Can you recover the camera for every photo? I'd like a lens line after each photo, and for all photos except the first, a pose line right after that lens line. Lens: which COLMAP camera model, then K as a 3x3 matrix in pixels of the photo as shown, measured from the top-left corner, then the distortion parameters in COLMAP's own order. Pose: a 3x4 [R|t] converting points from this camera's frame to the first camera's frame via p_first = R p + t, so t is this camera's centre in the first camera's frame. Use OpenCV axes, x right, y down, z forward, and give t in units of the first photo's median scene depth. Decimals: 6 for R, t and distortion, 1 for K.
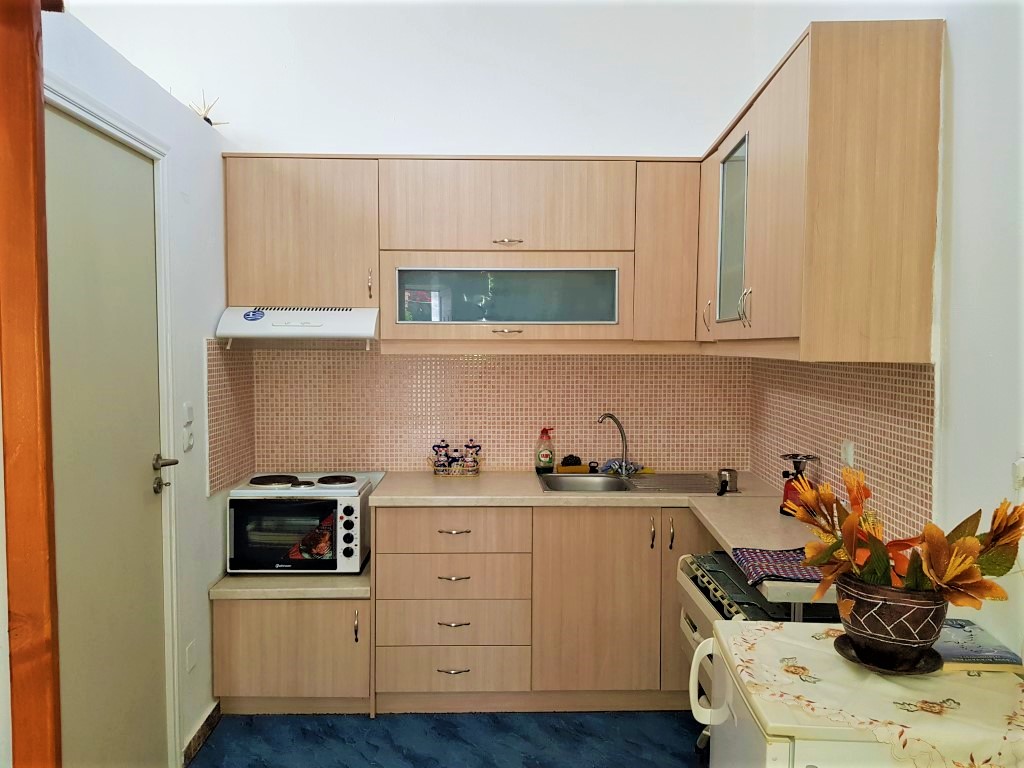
lens RADIAL K [[772.7, 0, 506.7], [0, 772.7, 385.4], [0, 0, 1]] dist [0.073561, -0.133912]
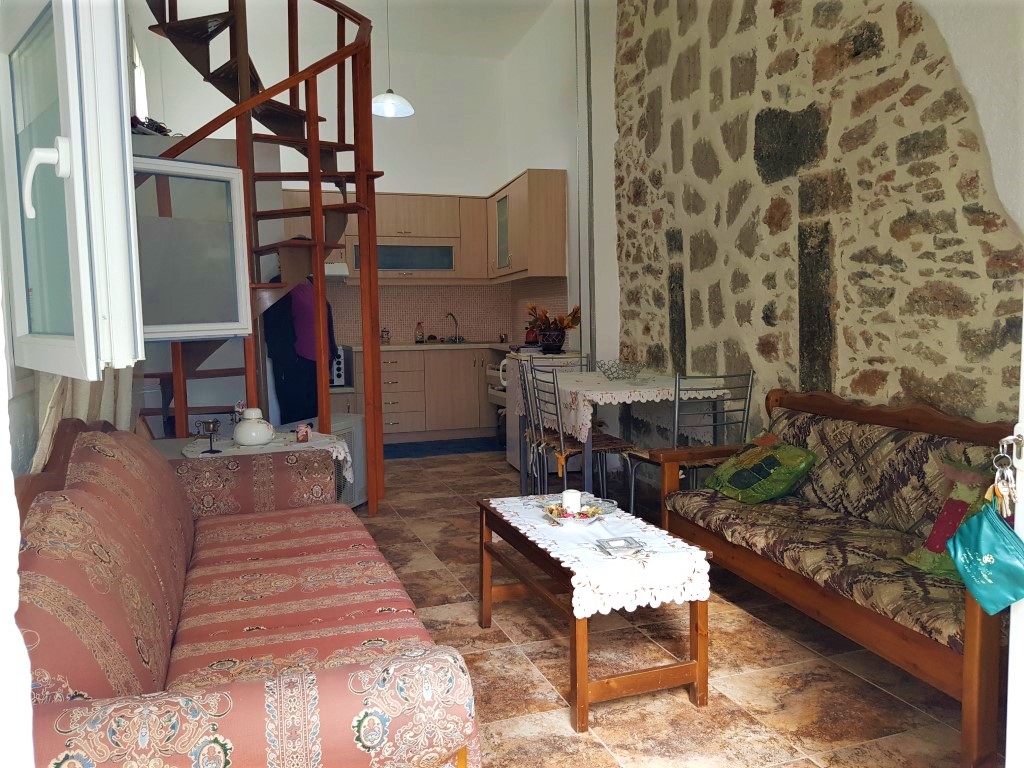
lens RADIAL K [[772.7, 0, 506.7], [0, 772.7, 385.4], [0, 0, 1]] dist [0.073561, -0.133912]
pose [[0.951975, -0.046327, 0.302652, -0.414799], [0.037098, 0.998657, 0.036177, 0.180769], [-0.303921, -0.023212, 0.952414, -1.210219]]
